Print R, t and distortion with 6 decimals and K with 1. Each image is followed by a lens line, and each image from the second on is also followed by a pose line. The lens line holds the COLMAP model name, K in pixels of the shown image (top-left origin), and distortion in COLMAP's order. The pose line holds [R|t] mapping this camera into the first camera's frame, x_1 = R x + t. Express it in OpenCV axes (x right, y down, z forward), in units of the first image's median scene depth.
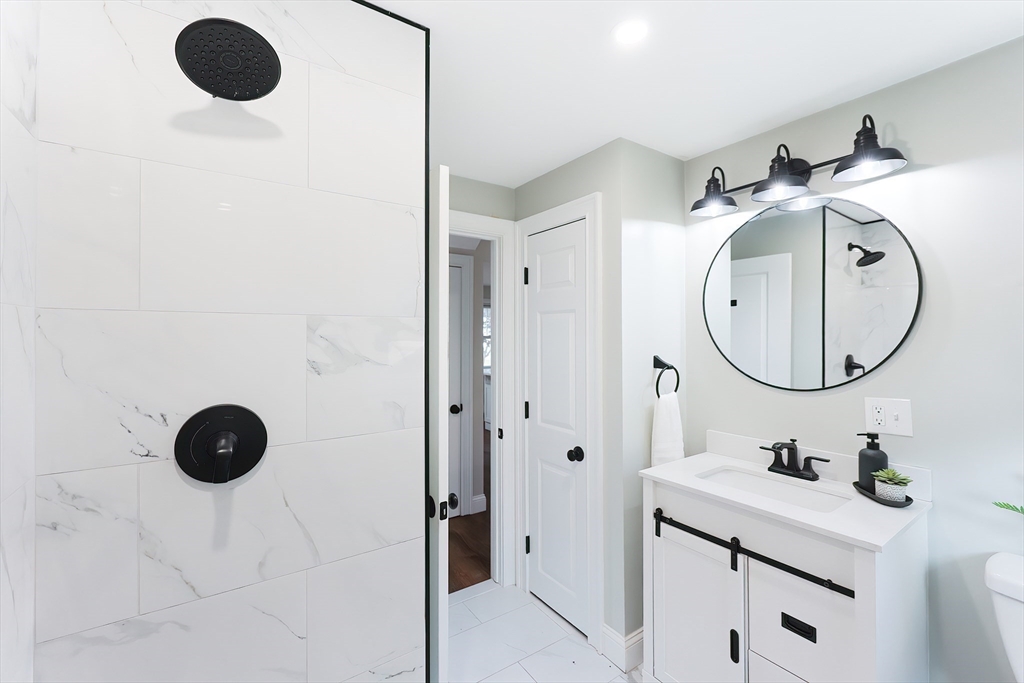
lens RADIAL K [[403.6, 0, 506.9], [0, 403.6, 348.2], [0, 0, 1]] dist [0.012709, 0.000075]
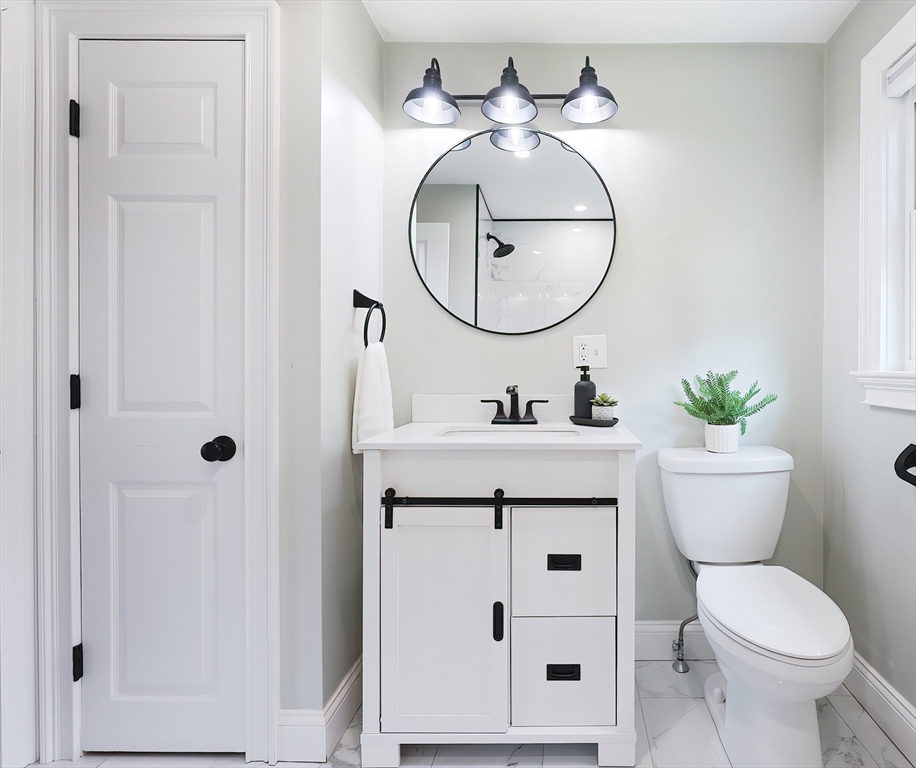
lens RADIAL K [[486.8, 0, 526.4], [0, 486.8, 384.1], [0, 0, 1]] dist [0.011428, -0.002076]
pose [[0.600736, 0.002790, 0.799443, -0.149557], [-0.010722, 0.999932, 0.004567, 0.205082], [-0.799376, -0.011315, 0.600725, 0.304821]]
